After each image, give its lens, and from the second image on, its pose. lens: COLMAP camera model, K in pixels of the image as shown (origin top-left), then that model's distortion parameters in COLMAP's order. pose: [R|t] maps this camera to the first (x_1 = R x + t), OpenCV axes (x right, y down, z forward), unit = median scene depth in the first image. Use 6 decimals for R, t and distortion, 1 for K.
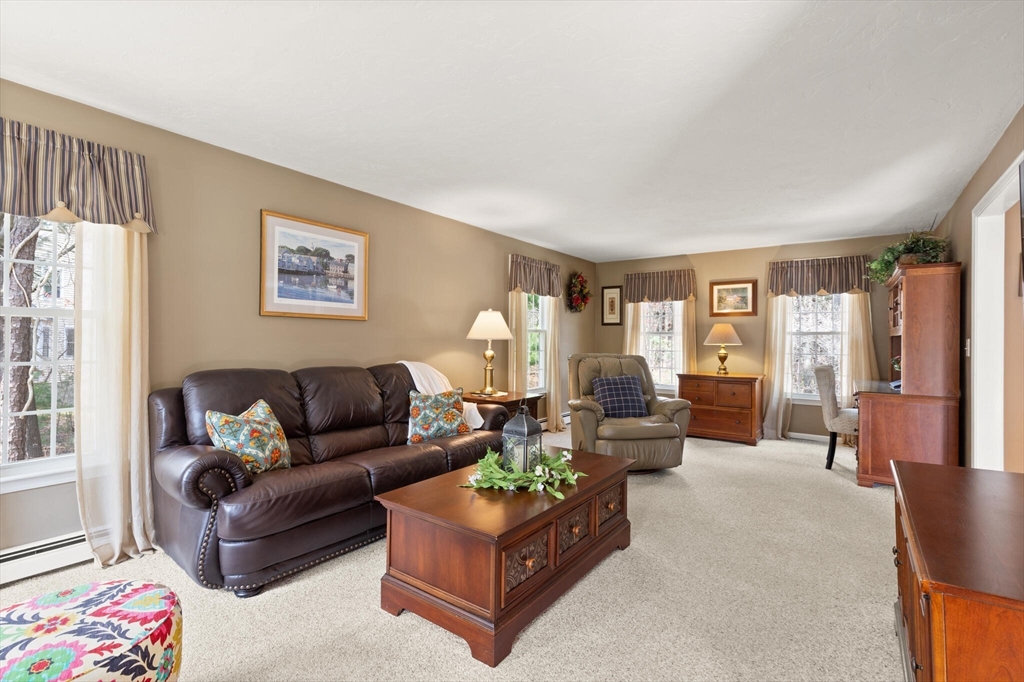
lens RADIAL K [[469.3, 0, 514.2], [0, 469.3, 339.4], [0, 0, 1]] dist [0.009083, -0.002512]
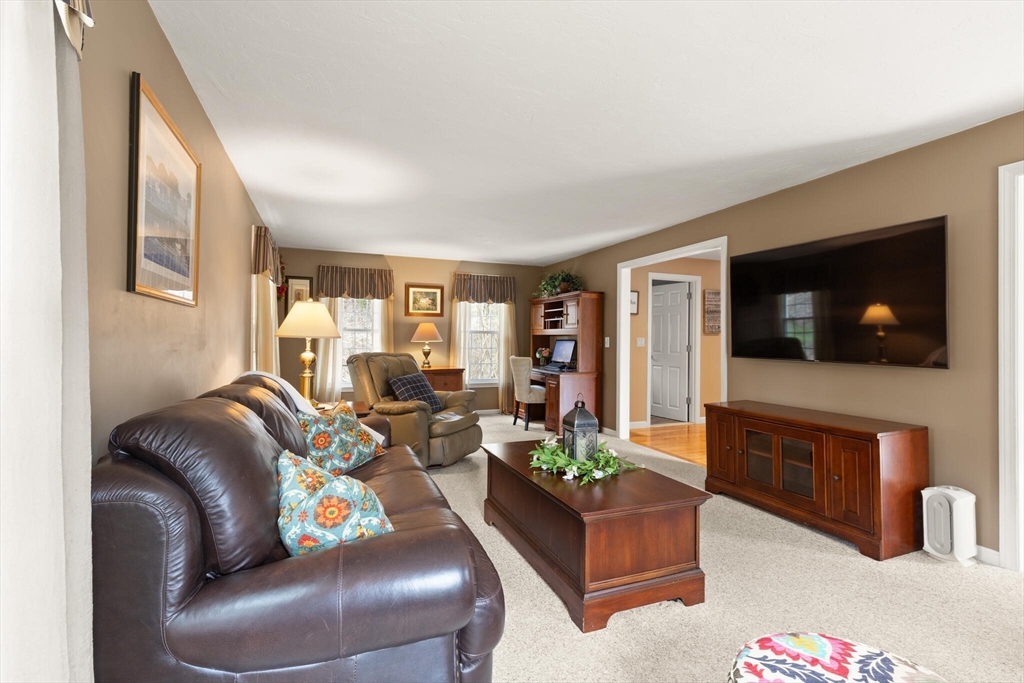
lens RADIAL K [[469.3, 0, 517.8], [0, 469.3, 336.2], [0, 0, 1]] dist [0.009083, -0.002512]
pose [[0.526918, 0.000844, 0.849916, -0.696011], [-0.004425, 0.999989, 0.001751, -0.007741], [-0.849905, -0.004684, 0.526915, 0.382694]]
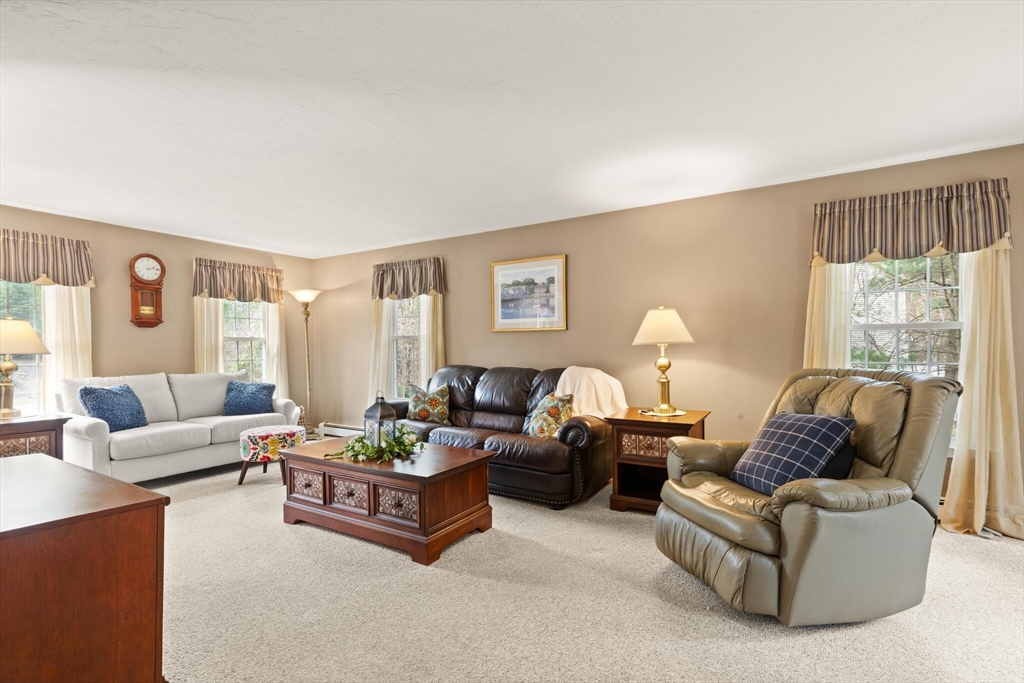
lens RADIAL K [[469.3, 0, 511.5], [0, 469.3, 358.4], [0, 0, 1]] dist [0.009083, -0.002512]
pose [[0.079170, 0.012947, -0.996777, 0.947696], [0.008997, 0.999866, 0.013702, 0.014143], [0.996821, -0.010052, 0.079043, 0.884427]]
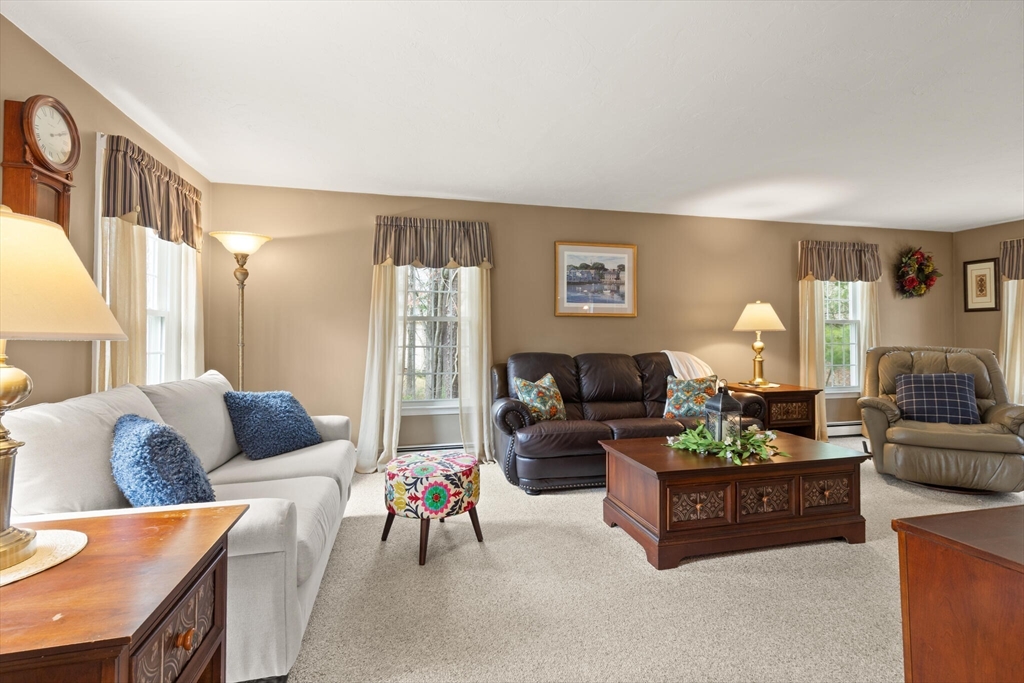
lens RADIAL K [[469.3, 0, 513.6], [0, 469.3, 333.6], [0, 0, 1]] dist [0.009083, -0.002512]
pose [[0.763029, -0.011956, -0.646253, 0.262388], [0.008692, 0.999928, -0.008238, 0.011843], [0.646305, 0.000669, 0.763079, -0.152671]]
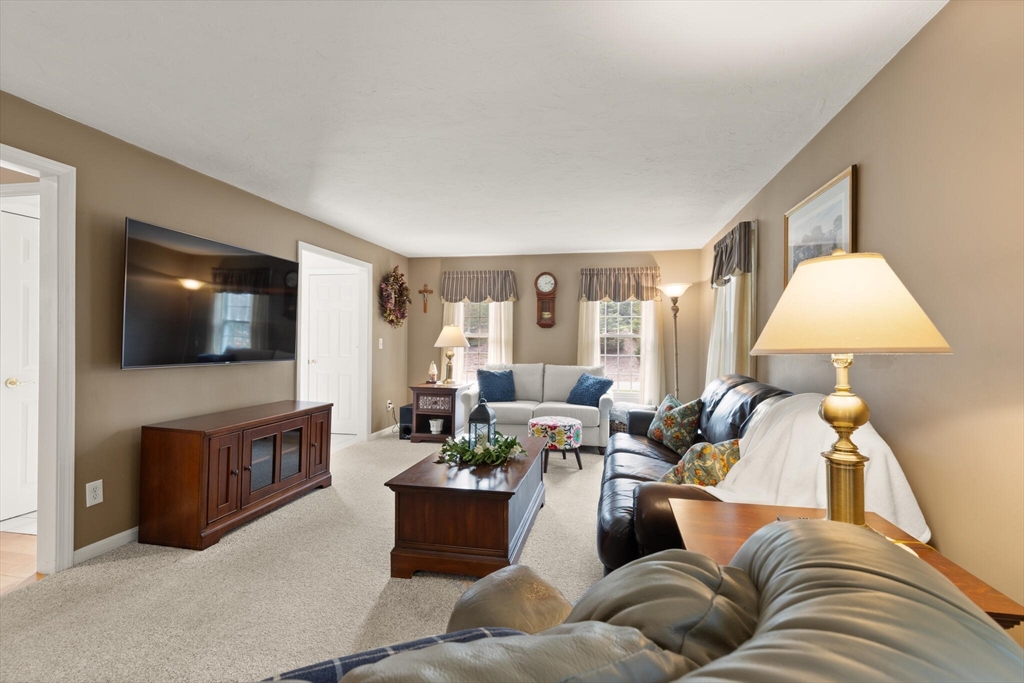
lens RADIAL K [[469.3, 0, 514.2], [0, 469.3, 344.7], [0, 0, 1]] dist [0.009083, -0.002512]
pose [[-0.910474, -0.014915, -0.413297, 0.324764], [-0.017068, 0.999853, 0.001518, -0.004504], [0.413213, 0.008437, -0.910595, 1.534999]]
